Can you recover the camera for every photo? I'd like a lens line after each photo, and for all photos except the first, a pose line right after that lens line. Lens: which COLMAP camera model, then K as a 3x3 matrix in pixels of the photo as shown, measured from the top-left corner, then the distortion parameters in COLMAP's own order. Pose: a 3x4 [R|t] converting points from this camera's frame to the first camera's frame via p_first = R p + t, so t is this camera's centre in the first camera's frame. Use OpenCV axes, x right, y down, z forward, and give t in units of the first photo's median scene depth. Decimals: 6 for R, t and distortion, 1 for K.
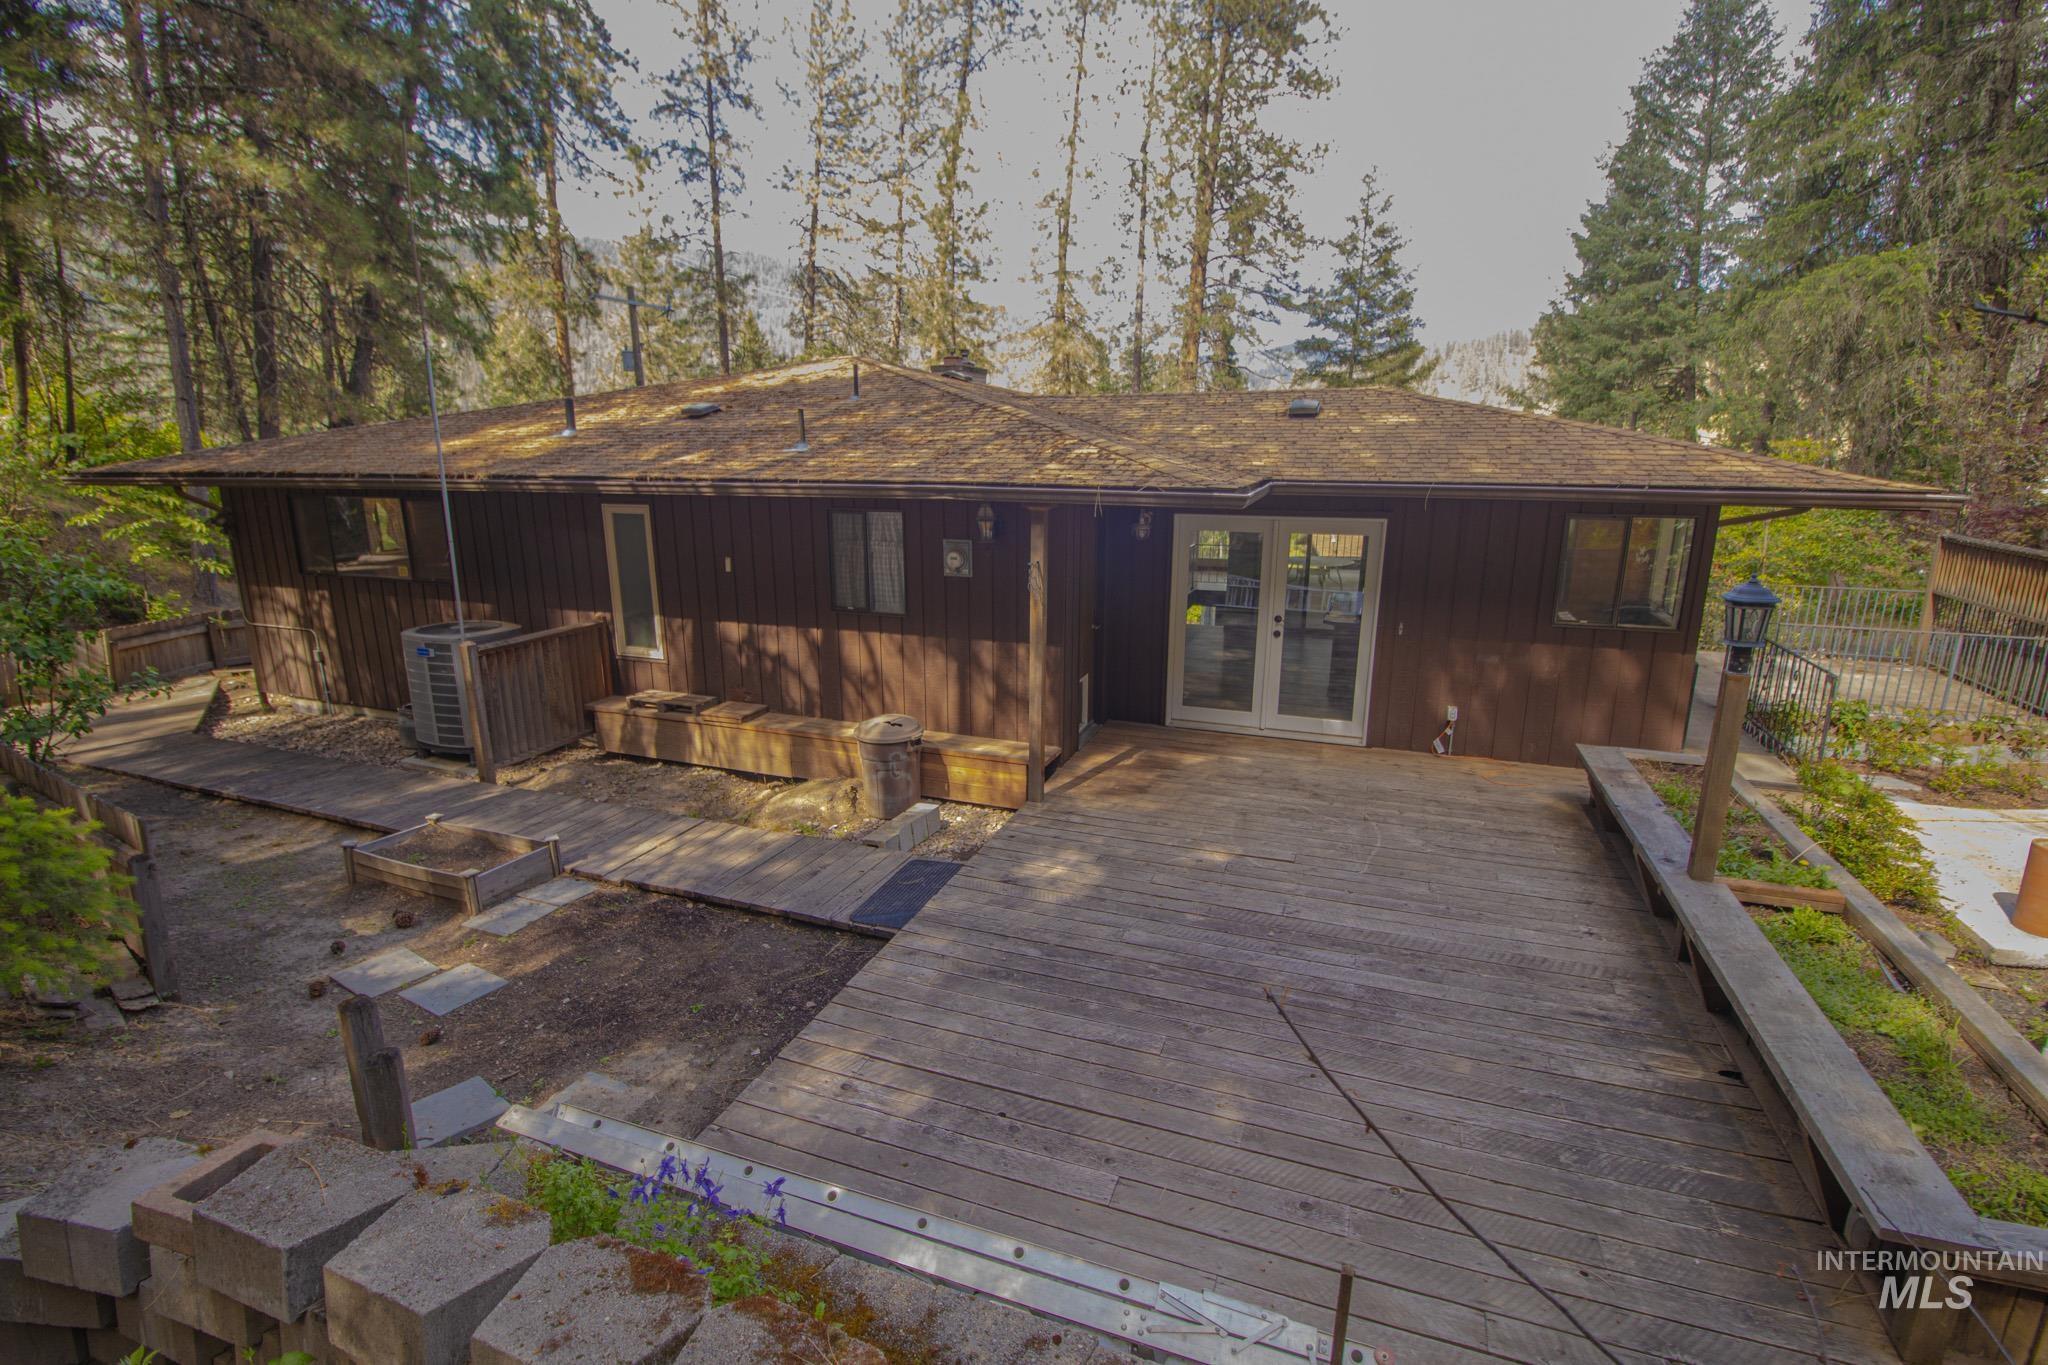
lens RADIAL K [[939.2, 0, 1024.0], [0, 939.2, 682.5], [0, 0, 1]] dist [-0.002092, -0.010404]
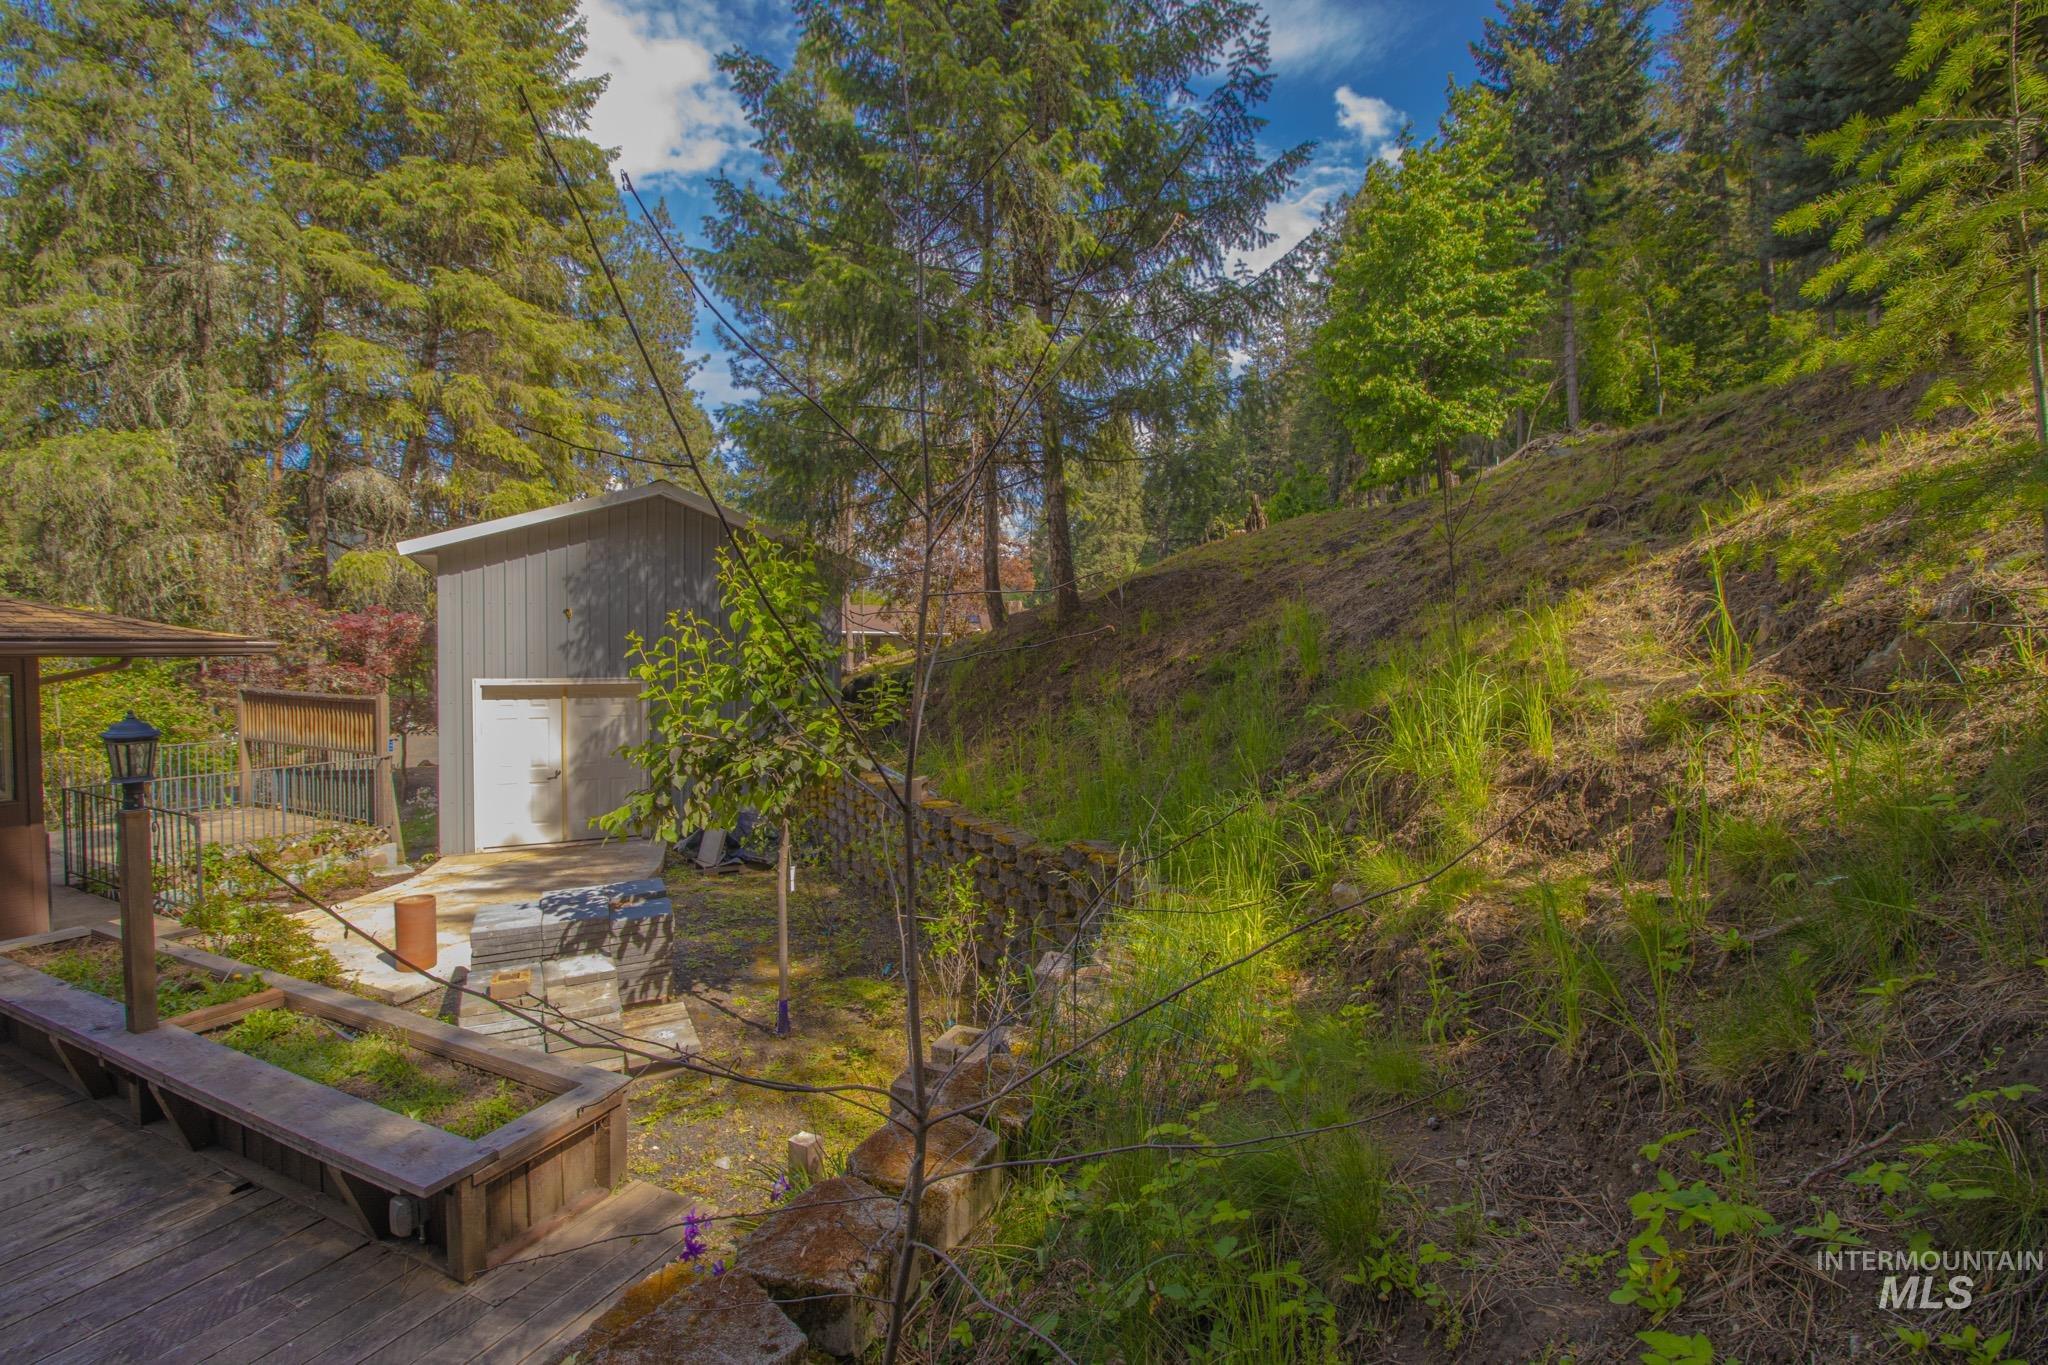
lens RADIAL K [[939.2, 0, 1024.0], [0, 939.2, 682.5], [0, 0, 1]] dist [-0.002092, -0.010404]
pose [[0.071557, -0.041263, 0.996583, -0.129624], [0.228343, 0.973287, 0.023903, 0.044151], [-0.970948, 0.225852, 0.079067, -0.023567]]
